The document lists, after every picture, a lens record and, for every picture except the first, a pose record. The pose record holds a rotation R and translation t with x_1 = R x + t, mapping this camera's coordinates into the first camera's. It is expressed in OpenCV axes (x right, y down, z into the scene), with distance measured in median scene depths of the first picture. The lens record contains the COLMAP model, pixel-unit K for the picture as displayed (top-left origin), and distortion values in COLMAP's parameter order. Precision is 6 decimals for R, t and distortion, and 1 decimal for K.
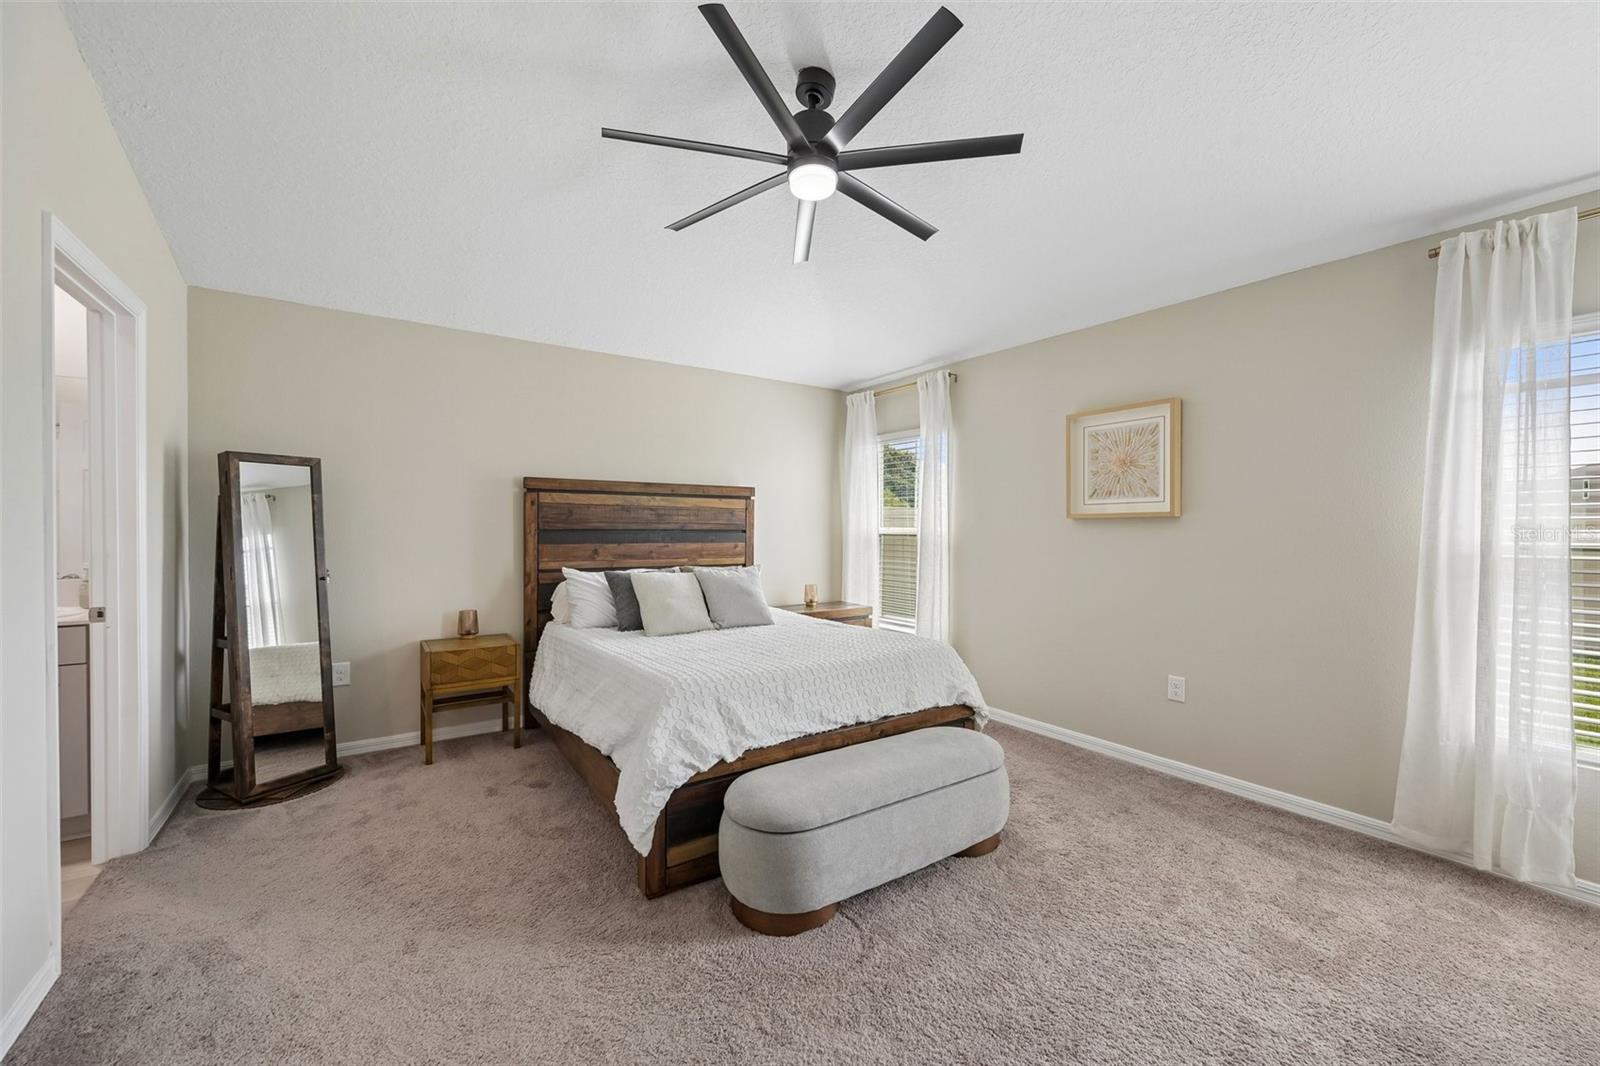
lens RADIAL K [[647.7, 0, 810.2], [0, 647.7, 534.6], [0, 0, 1]] dist [0.004659, -0.000217]
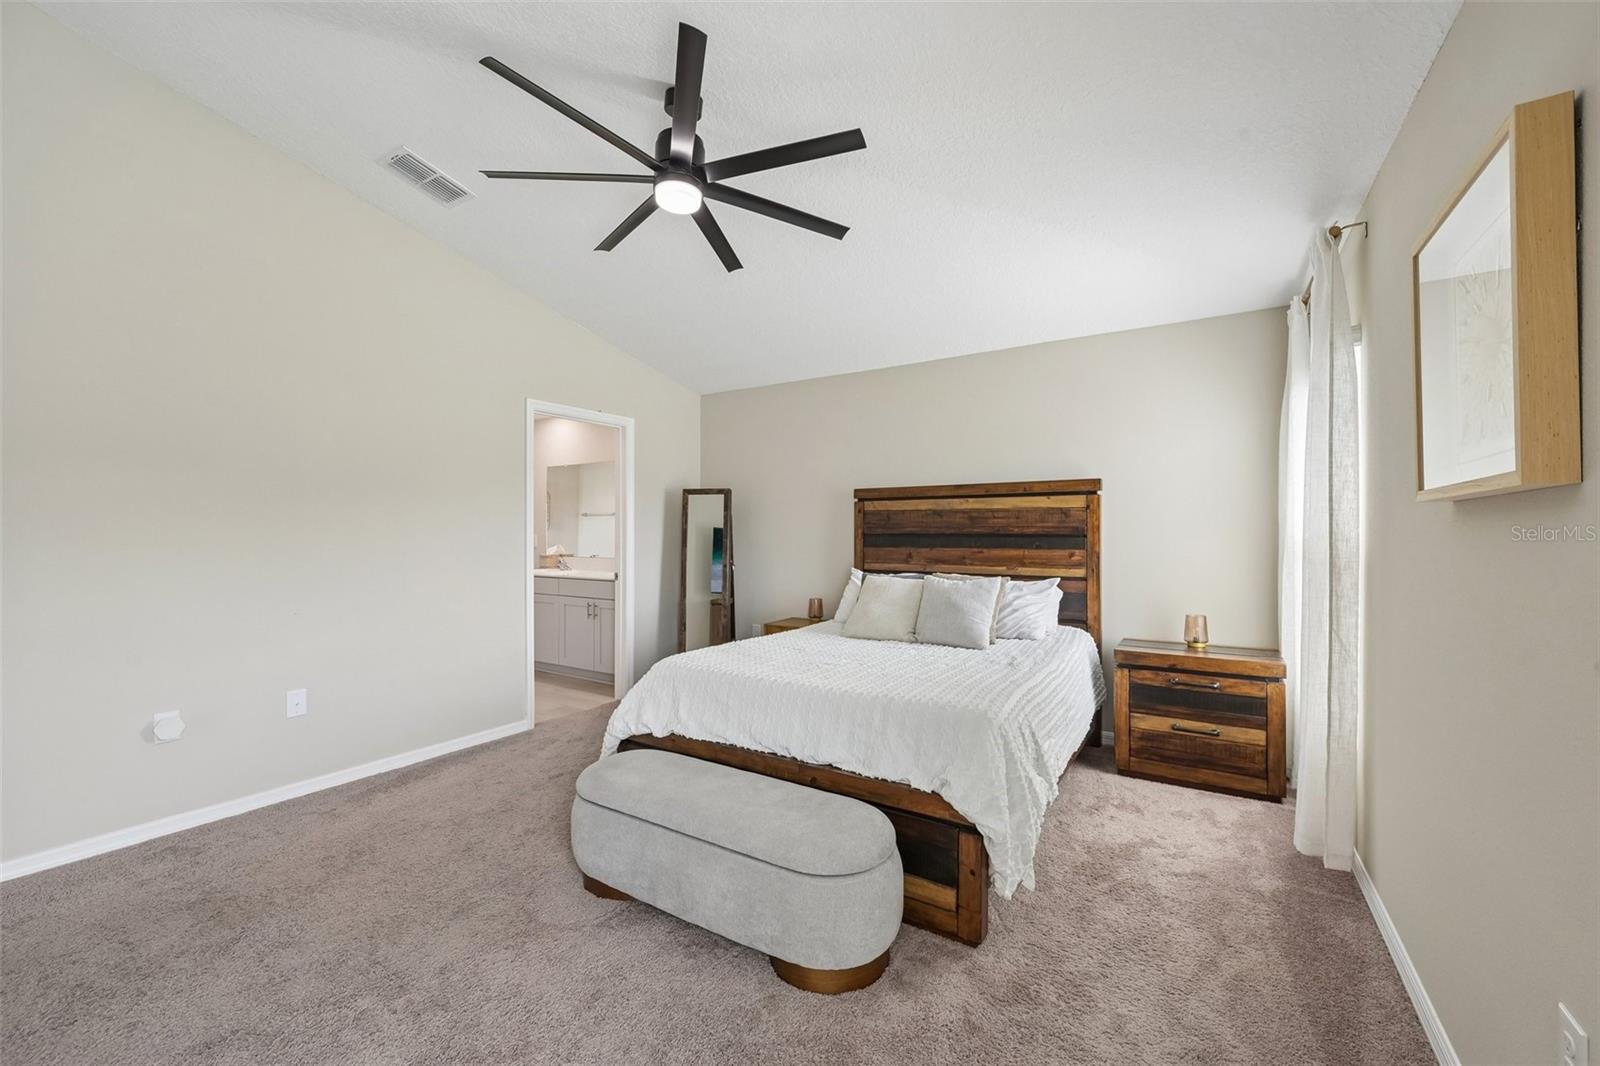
lens RADIAL K [[647.7, 0, 797.9], [0, 647.7, 530.8], [0, 0, 1]] dist [0.004659, -0.000217]
pose [[0.393090, -0.009285, -0.919453, 0.535395], [-0.006791, 0.999892, -0.013001, 0.001495], [0.919475, 0.011354, 0.392985, 0.411503]]
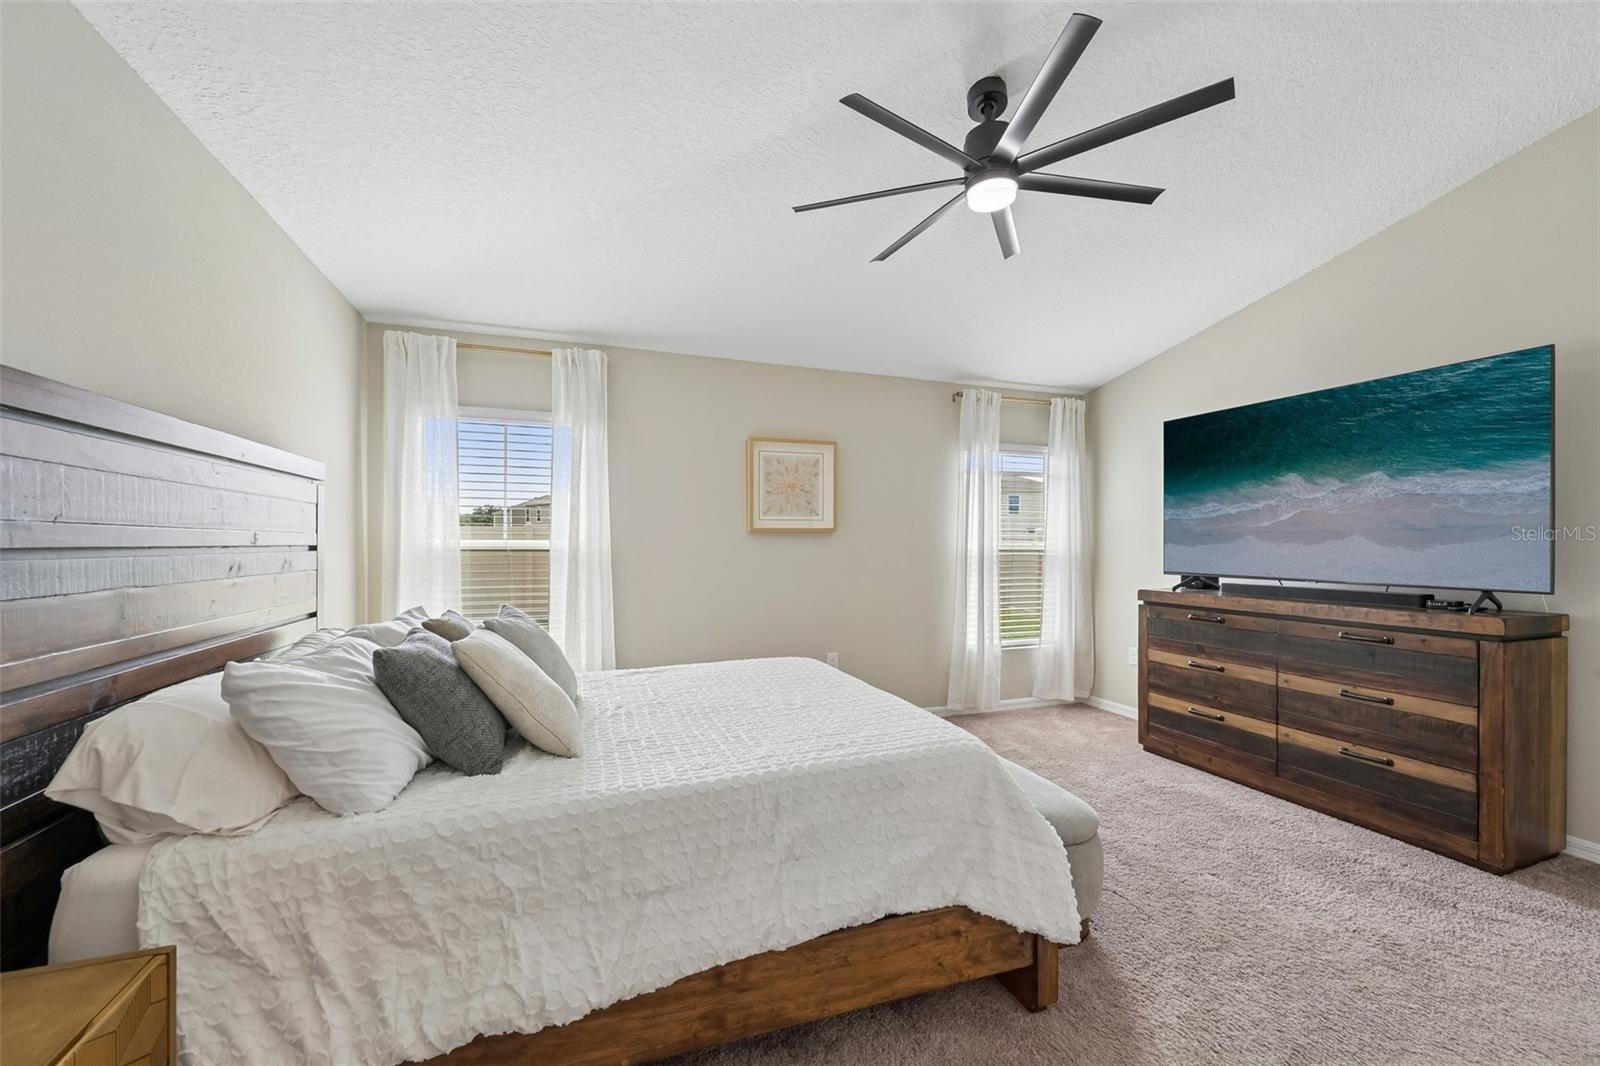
lens RADIAL K [[647.7, 0, 778.0], [0, 647.7, 547.9], [0, 0, 1]] dist [0.004659, -0.000217]
pose [[0.255940, -0.013290, 0.966601, -0.551857], [0.008335, 0.999899, 0.011541, -0.008723], [-0.966657, 0.005103, 0.256025, 0.576221]]
